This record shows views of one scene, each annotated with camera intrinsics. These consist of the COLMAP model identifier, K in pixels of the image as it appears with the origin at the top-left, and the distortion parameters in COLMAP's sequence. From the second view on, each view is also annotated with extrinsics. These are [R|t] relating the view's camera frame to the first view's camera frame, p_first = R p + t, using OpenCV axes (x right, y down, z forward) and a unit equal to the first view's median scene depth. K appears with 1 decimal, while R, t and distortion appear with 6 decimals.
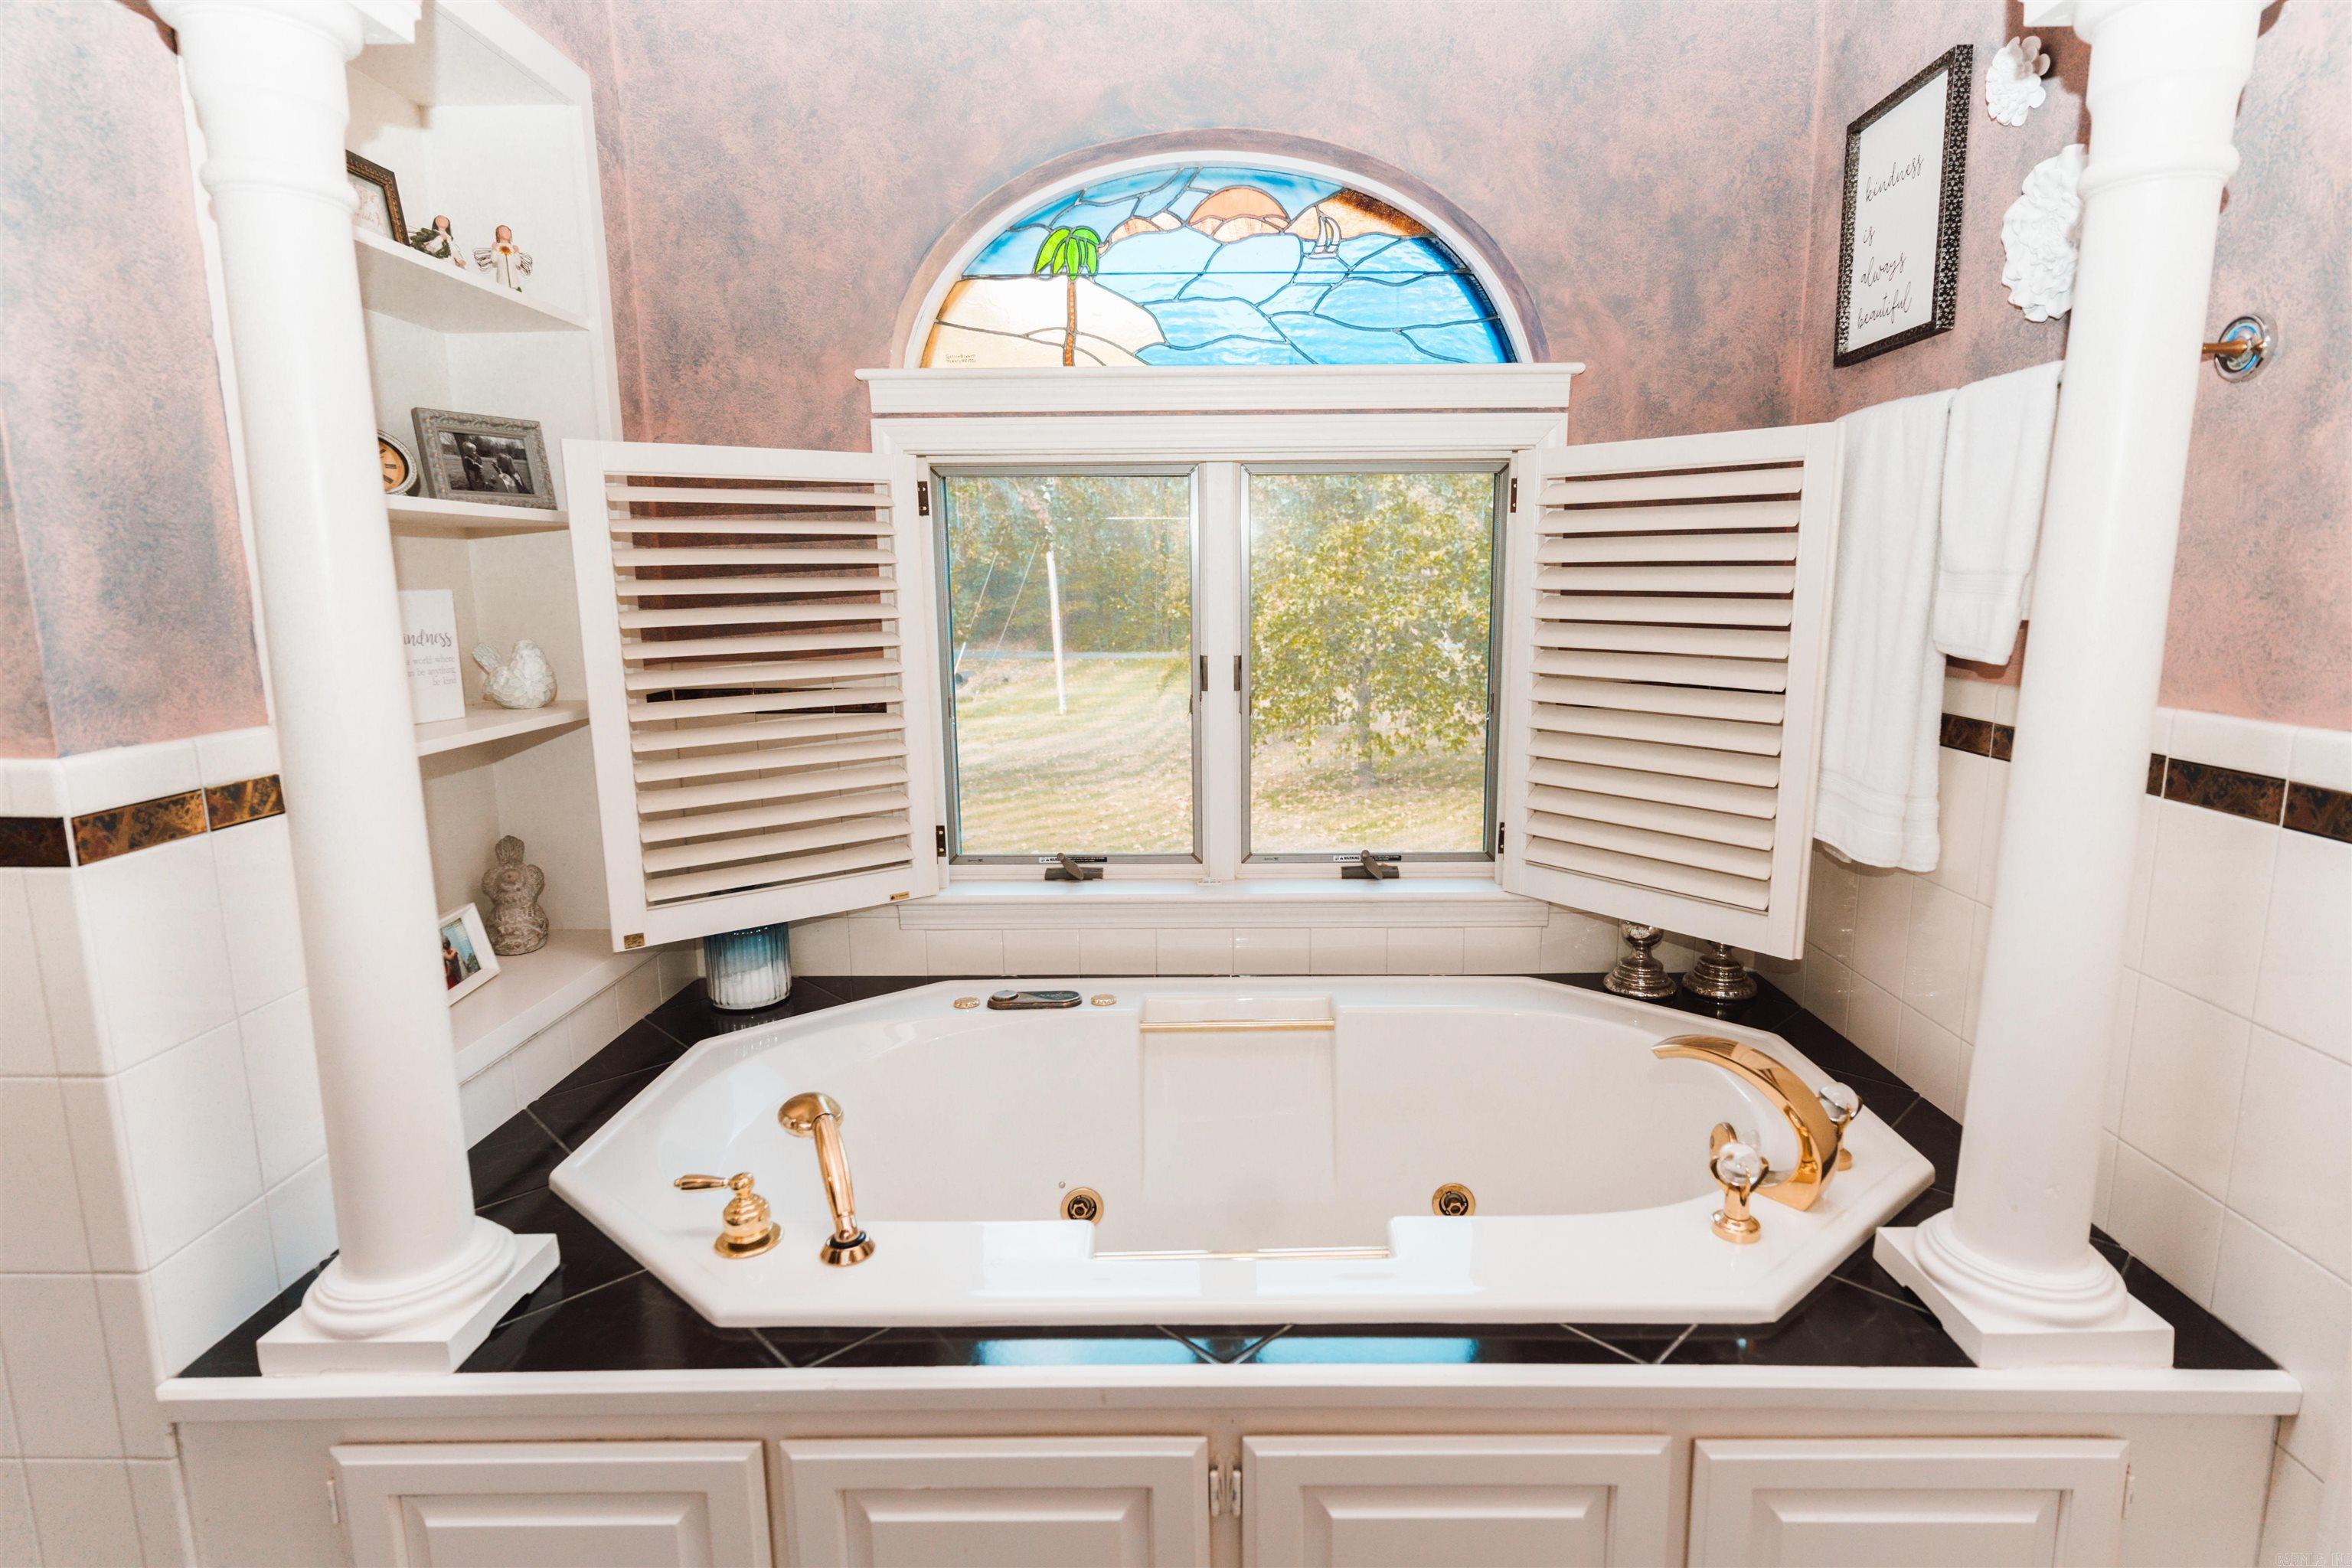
lens RADIAL K [[1212.1, 0, 1176.0], [0, 1212.1, 784.0], [0, 0, 1]] dist [0.000044, 0.000049]
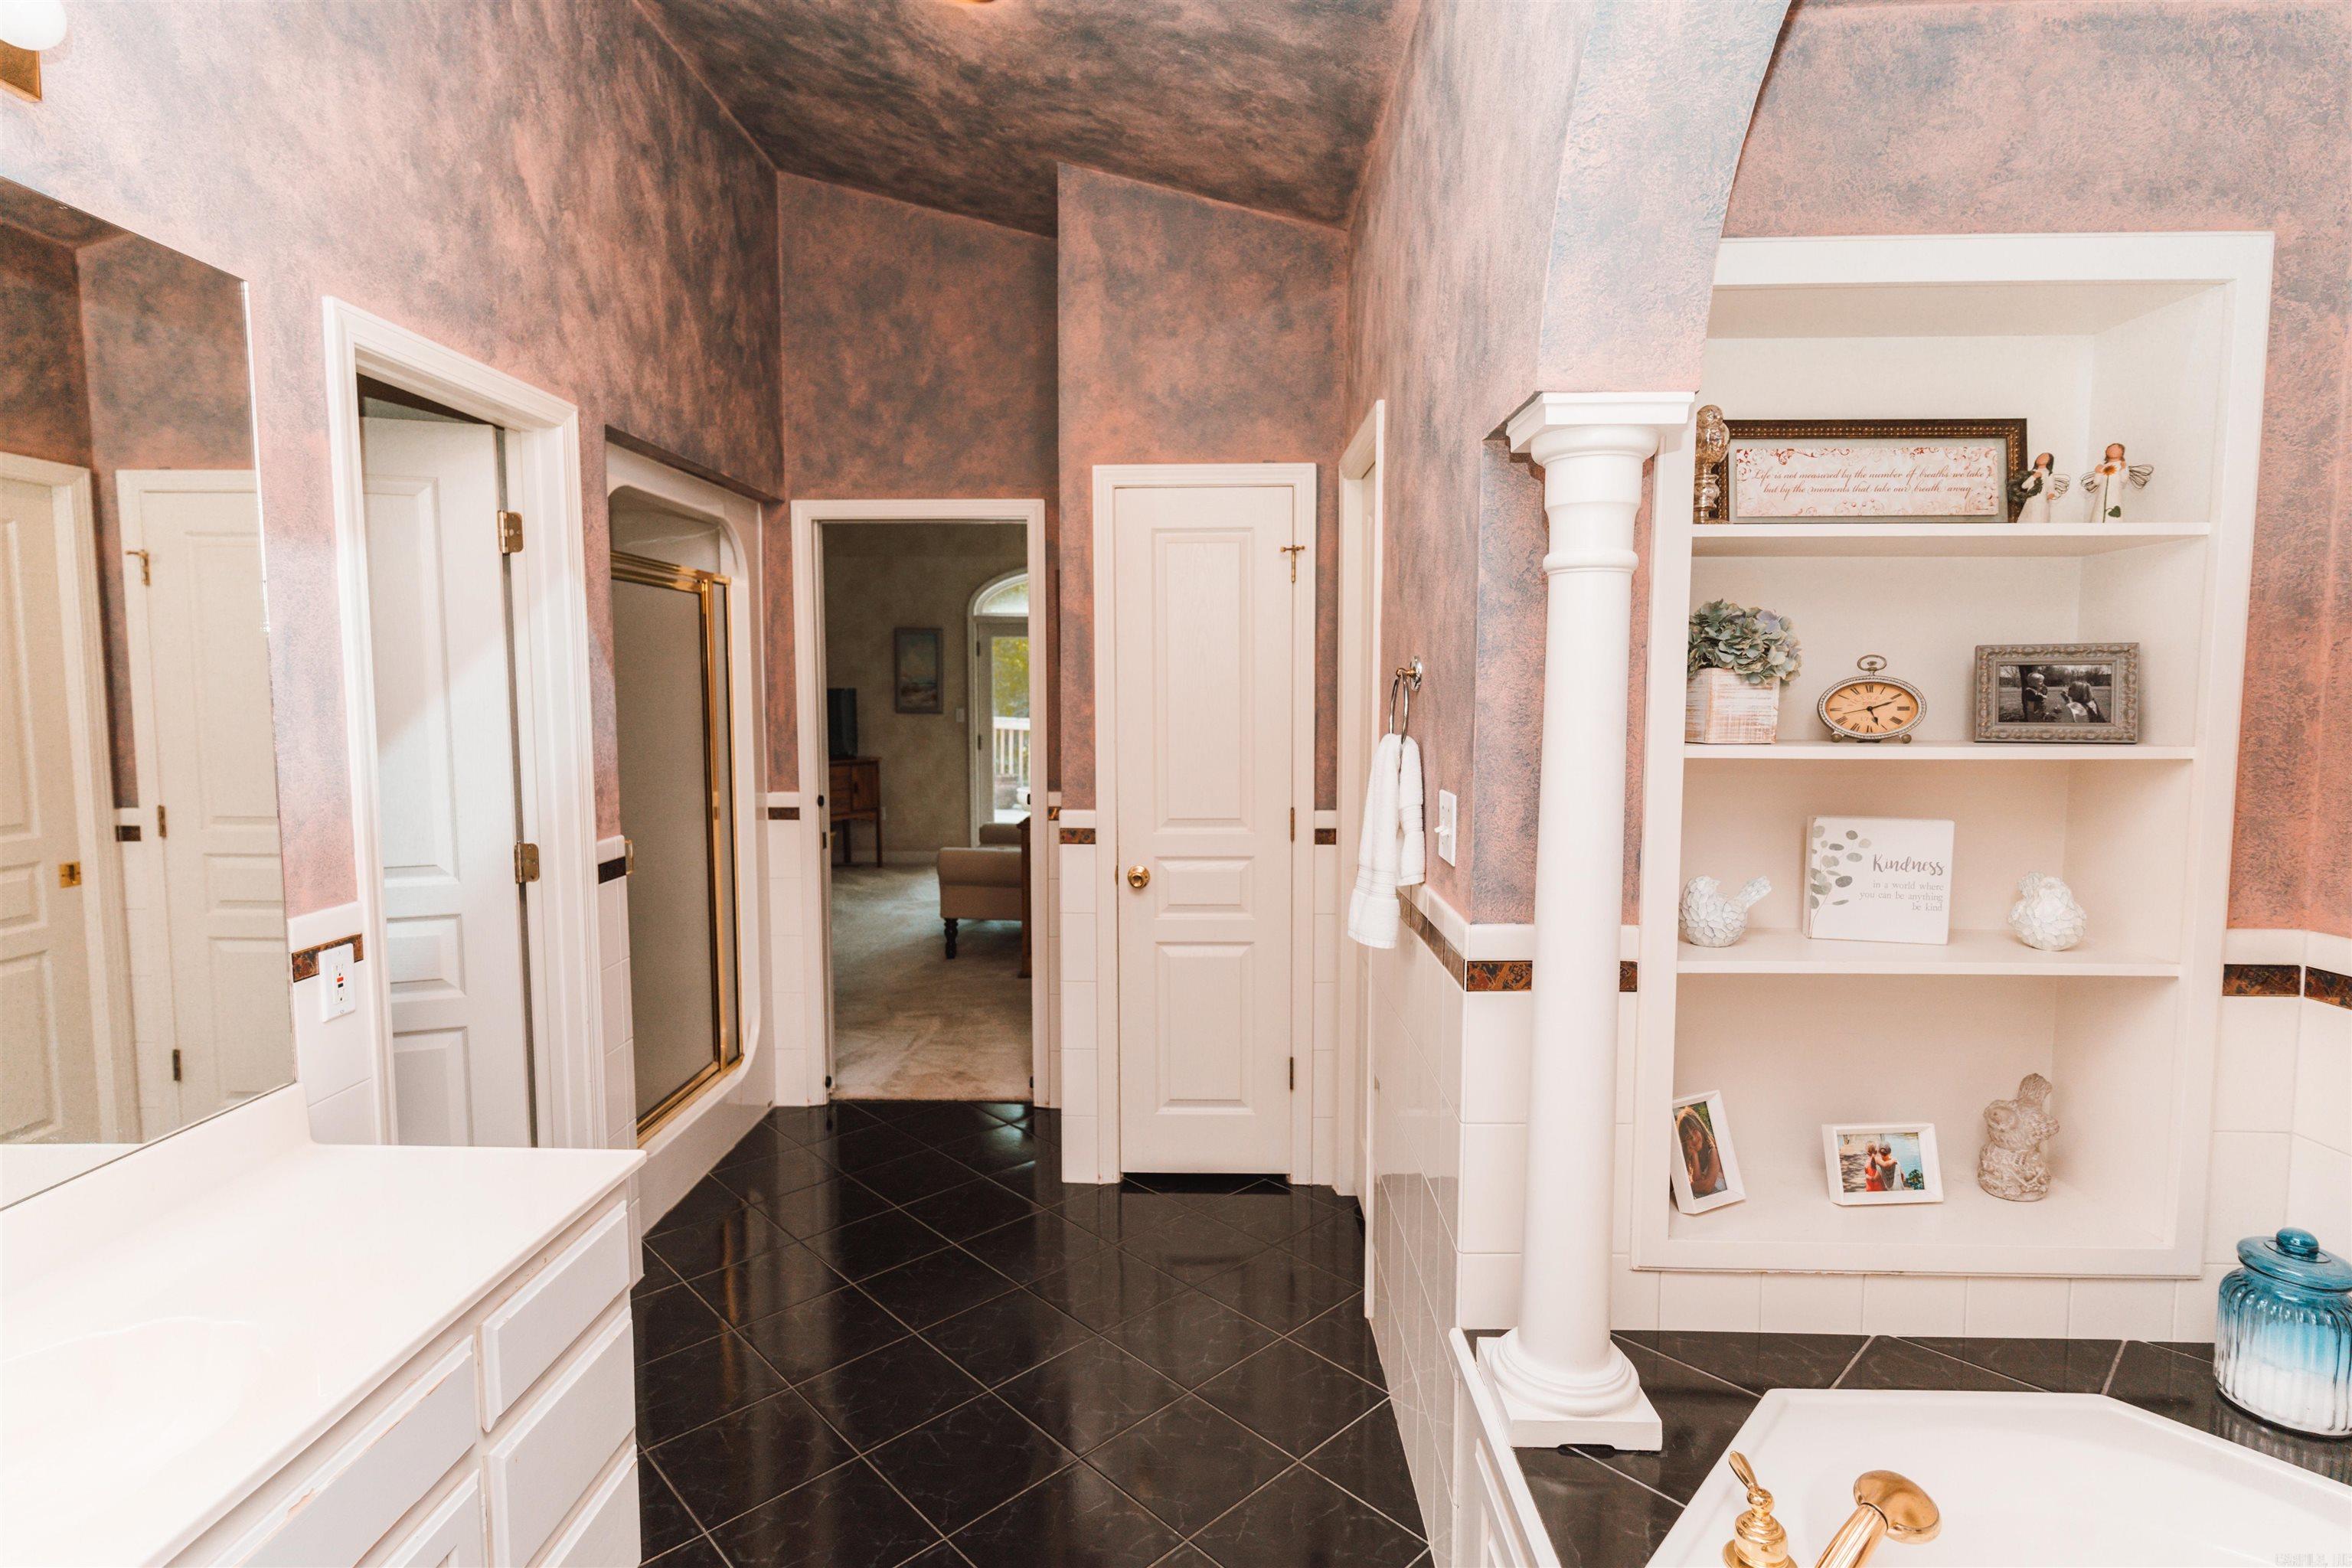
lens RADIAL K [[1146.8, 0, 1176.0], [0, 1146.8, 784.0], [0, 0, 1]] dist [0.001752, 0.001521]
pose [[0.003555, 0.092355, -0.995720, 0.348387], [-0.168470, 0.981549, 0.090439, -0.161529], [0.985700, 0.167428, 0.019048, 0.313804]]
